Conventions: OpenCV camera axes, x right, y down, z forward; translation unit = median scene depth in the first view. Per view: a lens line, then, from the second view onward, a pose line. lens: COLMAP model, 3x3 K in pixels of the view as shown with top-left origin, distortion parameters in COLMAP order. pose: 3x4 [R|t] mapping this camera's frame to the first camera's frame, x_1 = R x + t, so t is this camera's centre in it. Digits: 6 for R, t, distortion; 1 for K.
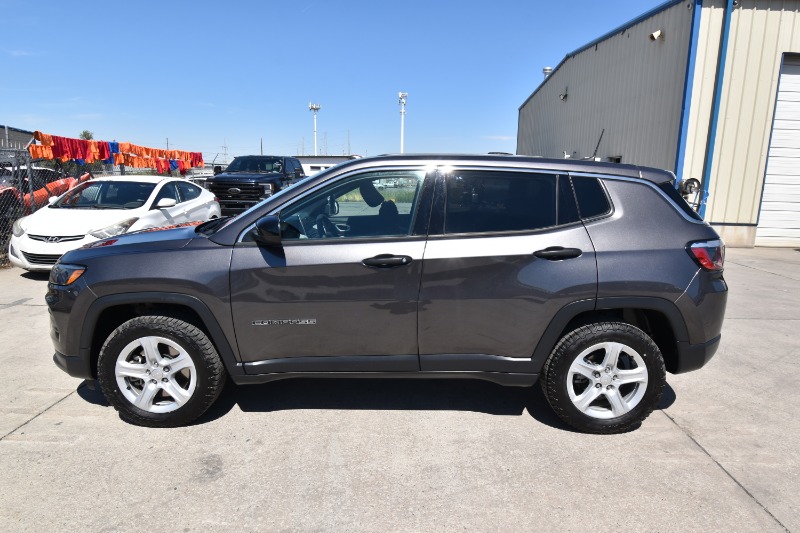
lens RADIAL K [[461.2, 0, 395.4], [0, 461.2, 271.5], [0, 0, 1]] dist [0.003865, -0.014827]
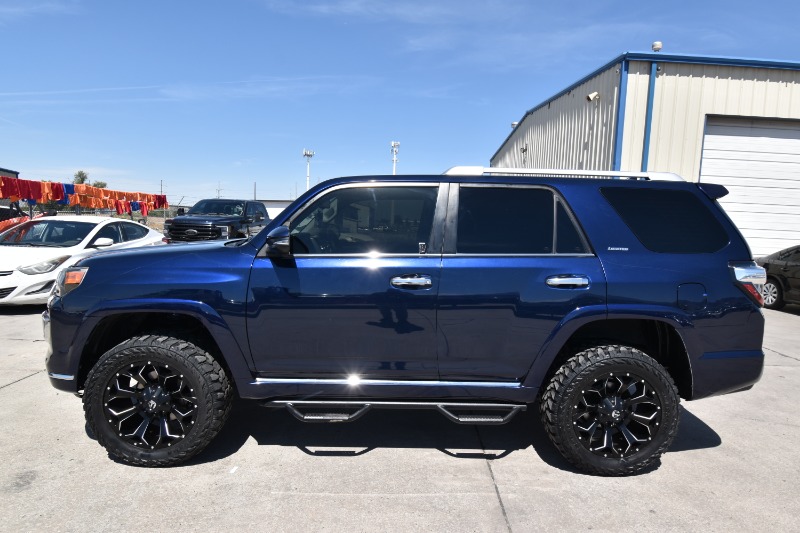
lens RADIAL K [[461.2, 0, 395.4], [0, 461.2, 271.5], [0, 0, 1]] dist [0.003865, -0.014827]
pose [[0.999736, 0.017751, 0.014600, 0.107704], [-0.016281, 0.995321, -0.095241, 0.004602], [-0.016223, 0.094978, 0.995347, -0.032542]]
